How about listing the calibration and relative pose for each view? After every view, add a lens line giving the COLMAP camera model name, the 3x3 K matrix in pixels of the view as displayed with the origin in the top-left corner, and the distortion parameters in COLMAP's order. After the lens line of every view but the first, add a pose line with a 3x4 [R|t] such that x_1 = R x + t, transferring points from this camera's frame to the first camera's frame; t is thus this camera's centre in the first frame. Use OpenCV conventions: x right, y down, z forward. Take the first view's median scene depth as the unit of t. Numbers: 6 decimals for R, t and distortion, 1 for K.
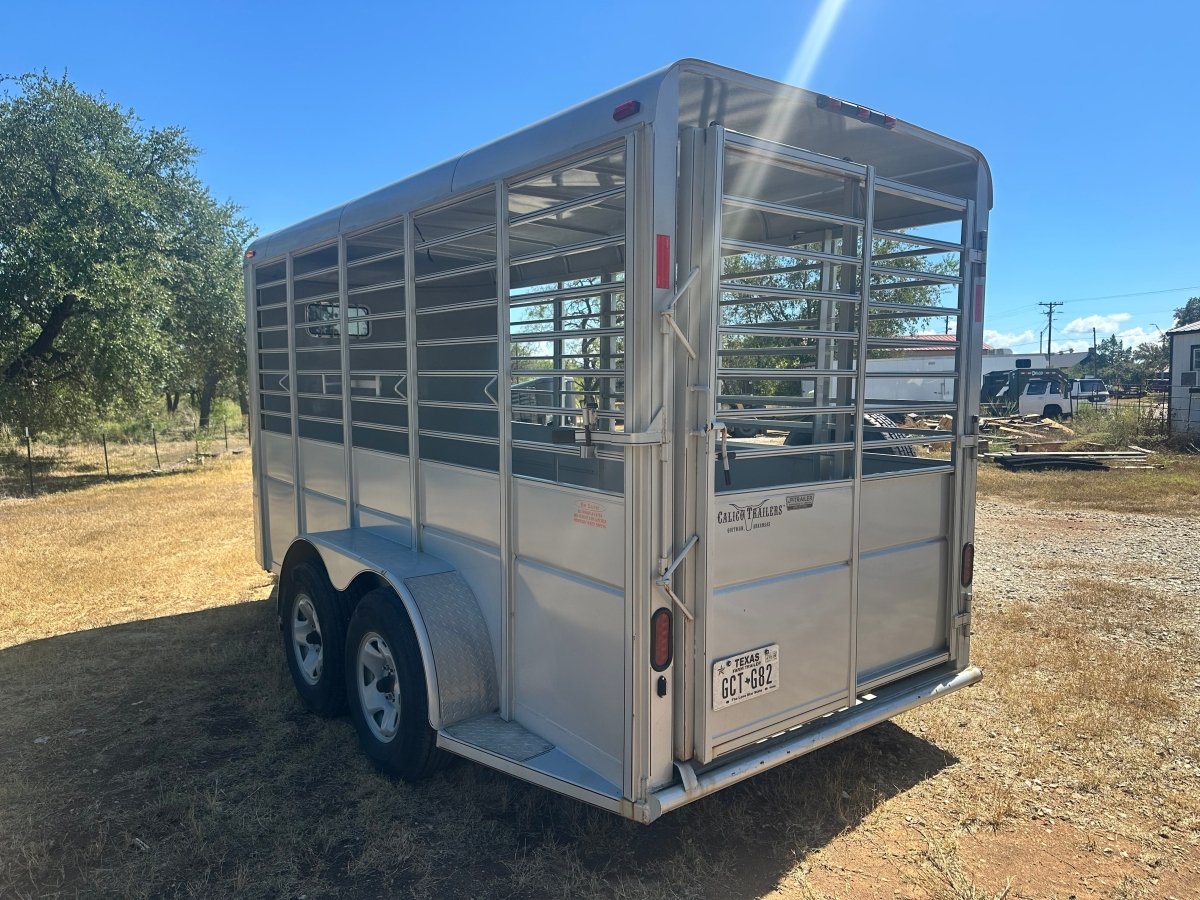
lens RADIAL K [[830.1, 0, 611.2], [0, 830.1, 439.1], [0, 0, 1]] dist [0.093783, -0.110480]
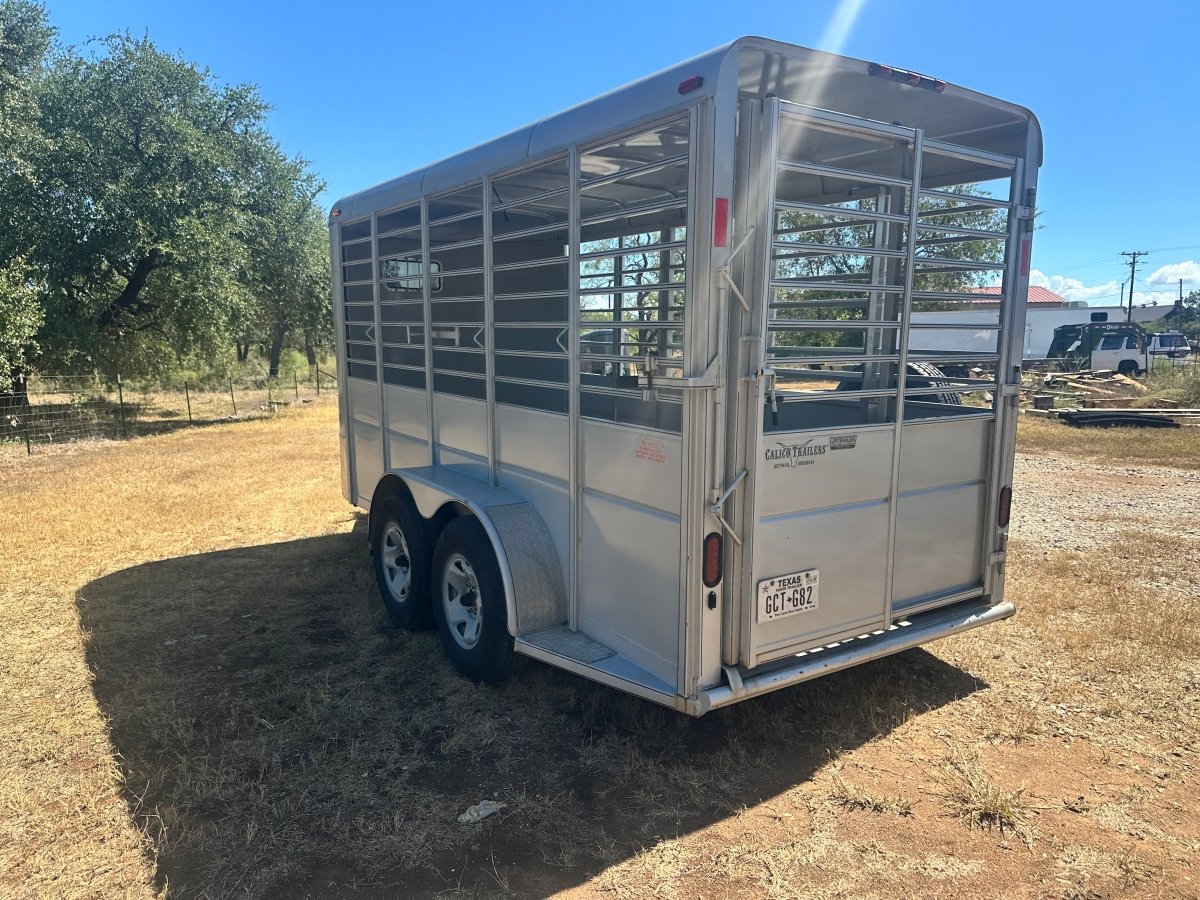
lens RADIAL K [[833.9, 0, 600.0], [0, 833.9, 442.7], [0, 0, 1]] dist [0.098752, -0.122405]
pose [[0.996992, 0.014346, -0.076163, -0.006156], [-0.009825, 0.998185, 0.059414, 0.009831], [0.076878, -0.058487, 0.995324, -0.099317]]
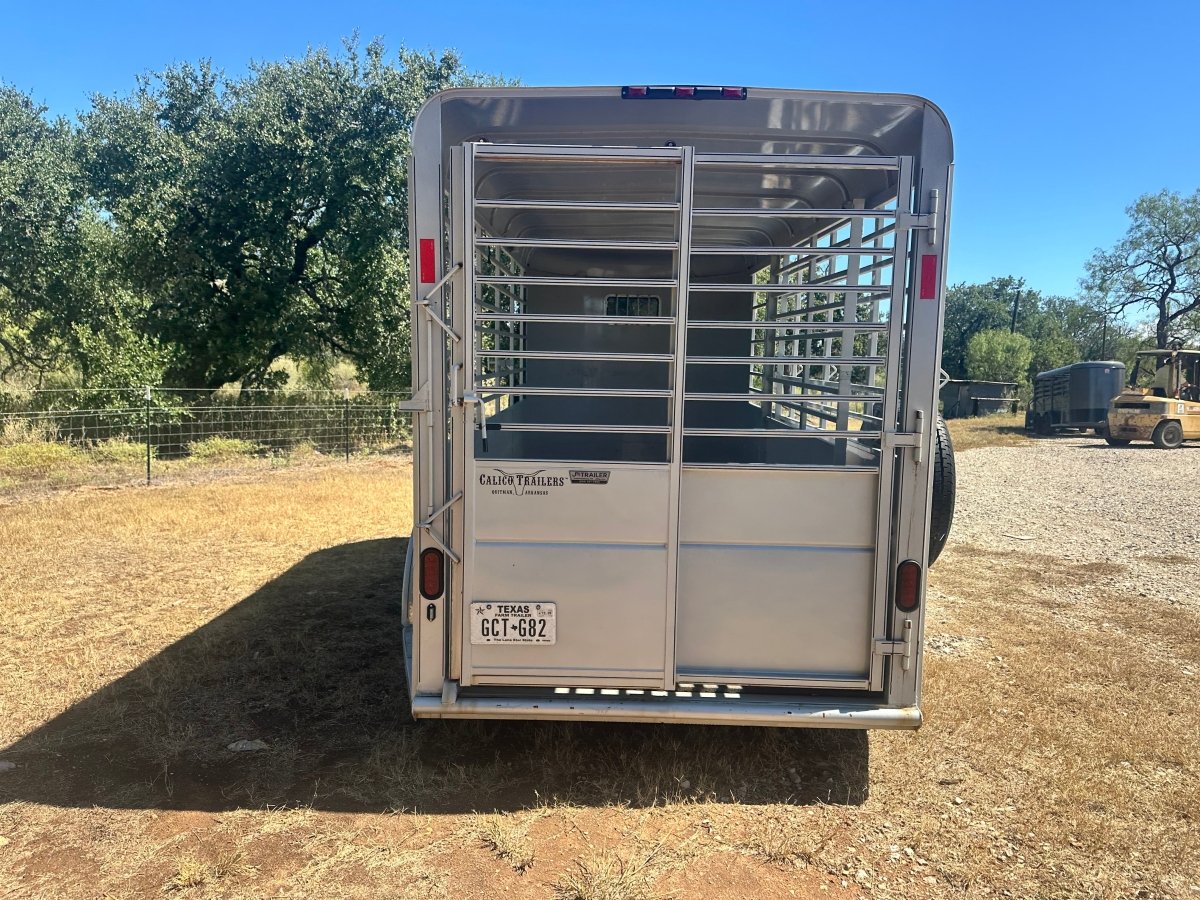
lens RADIAL K [[833.9, 0, 600.0], [0, 833.9, 442.7], [0, 0, 1]] dist [0.098752, -0.122405]
pose [[0.777978, 0.074412, -0.623869, 0.707891], [-0.062788, 0.997199, 0.040644, -0.010165], [0.625146, 0.007551, 0.780471, 0.141604]]
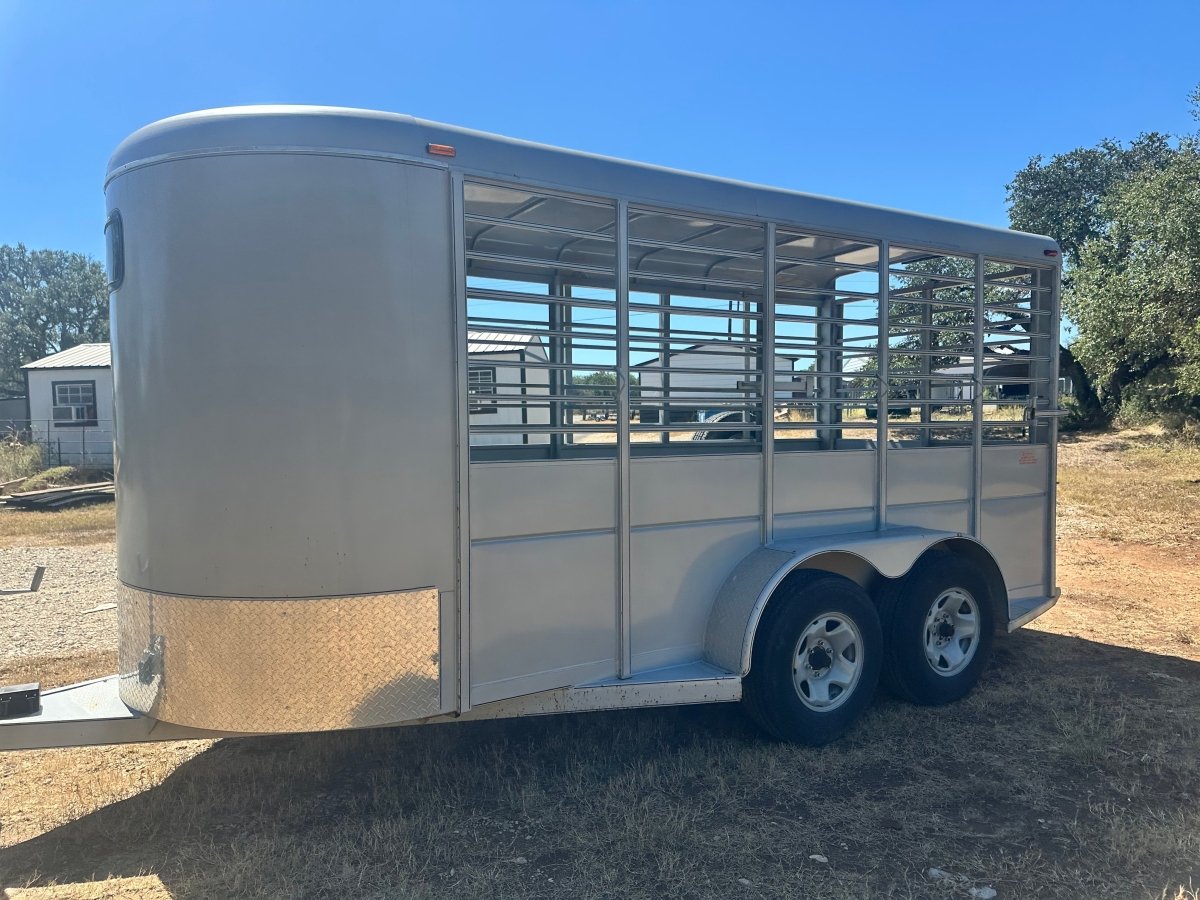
lens RADIAL K [[836.4, 0, 600.6], [0, 836.4, 435.3], [0, 0, 1]] dist [0.101485, -0.131365]
pose [[0.103583, -0.047378, 0.993492, -1.469593], [0.072285, 0.996582, 0.039989, -0.078713], [-0.991991, 0.067672, 0.106654, 1.272569]]
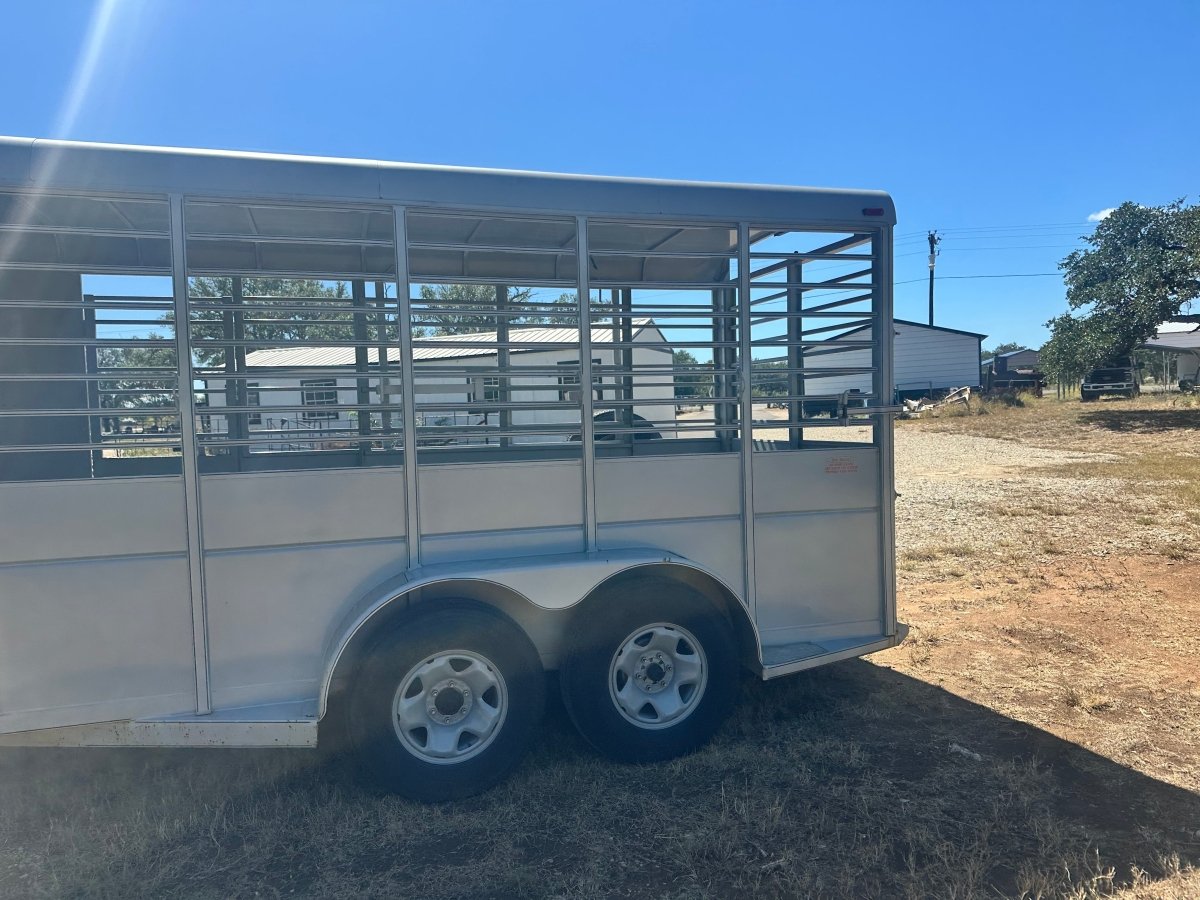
lens RADIAL K [[836.4, 0, 600.6], [0, 836.4, 435.3], [0, 0, 1]] dist [0.101485, -0.131365]
pose [[0.375008, -0.055310, 0.925370, -1.174969], [0.101934, 0.994626, 0.018140, -0.026200], [-0.921400, 0.087524, 0.378631, 0.607235]]
